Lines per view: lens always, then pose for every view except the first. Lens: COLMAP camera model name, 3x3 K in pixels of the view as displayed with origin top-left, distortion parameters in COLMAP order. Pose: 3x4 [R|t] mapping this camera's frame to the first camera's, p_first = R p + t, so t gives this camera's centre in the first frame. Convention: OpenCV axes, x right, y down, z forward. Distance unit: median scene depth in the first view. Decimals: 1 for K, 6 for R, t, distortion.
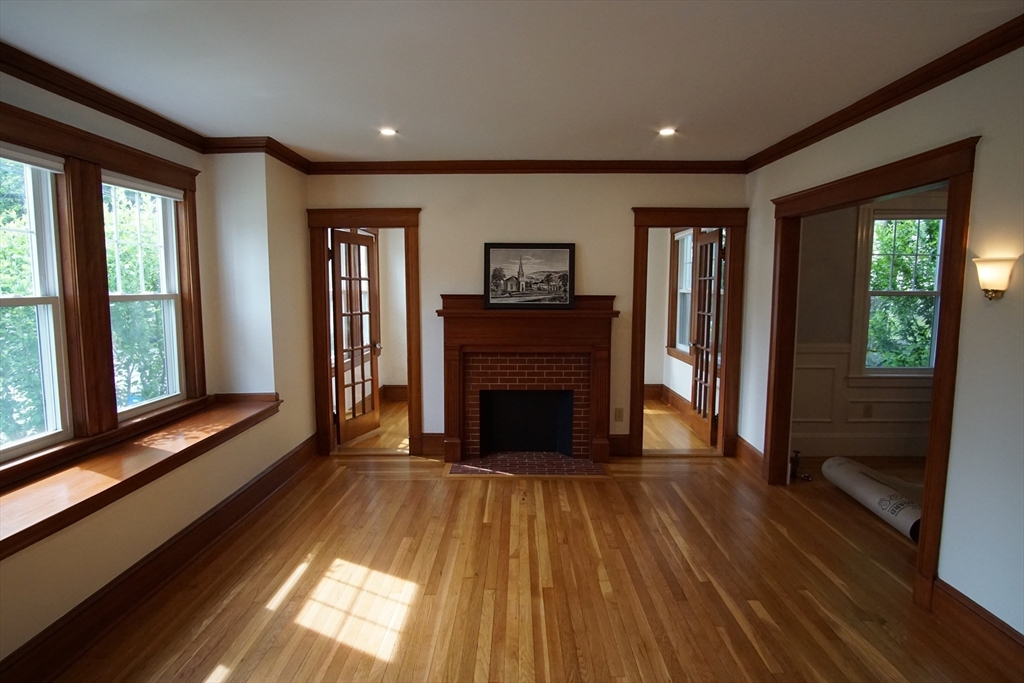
lens RADIAL K [[545.2, 0, 511.6], [0, 545.2, 347.0], [0, 0, 1]] dist [-0.029008, 0.004381]
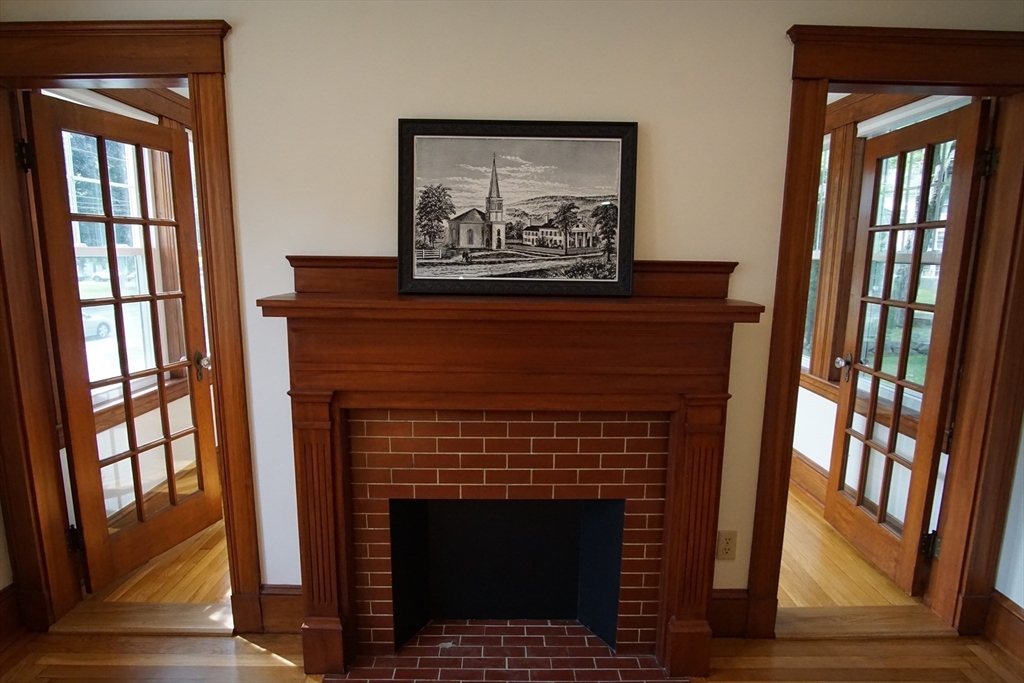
lens RADIAL K [[545.2, 0, 513.9], [0, 545.2, 346.8], [0, 0, 1]] dist [-0.029008, 0.004381]
pose [[0.999948, 0.007401, 0.006958, 0.028616], [-0.007859, 0.997636, 0.068266, -0.059810], [-0.006437, -0.068318, 0.997643, 0.611635]]
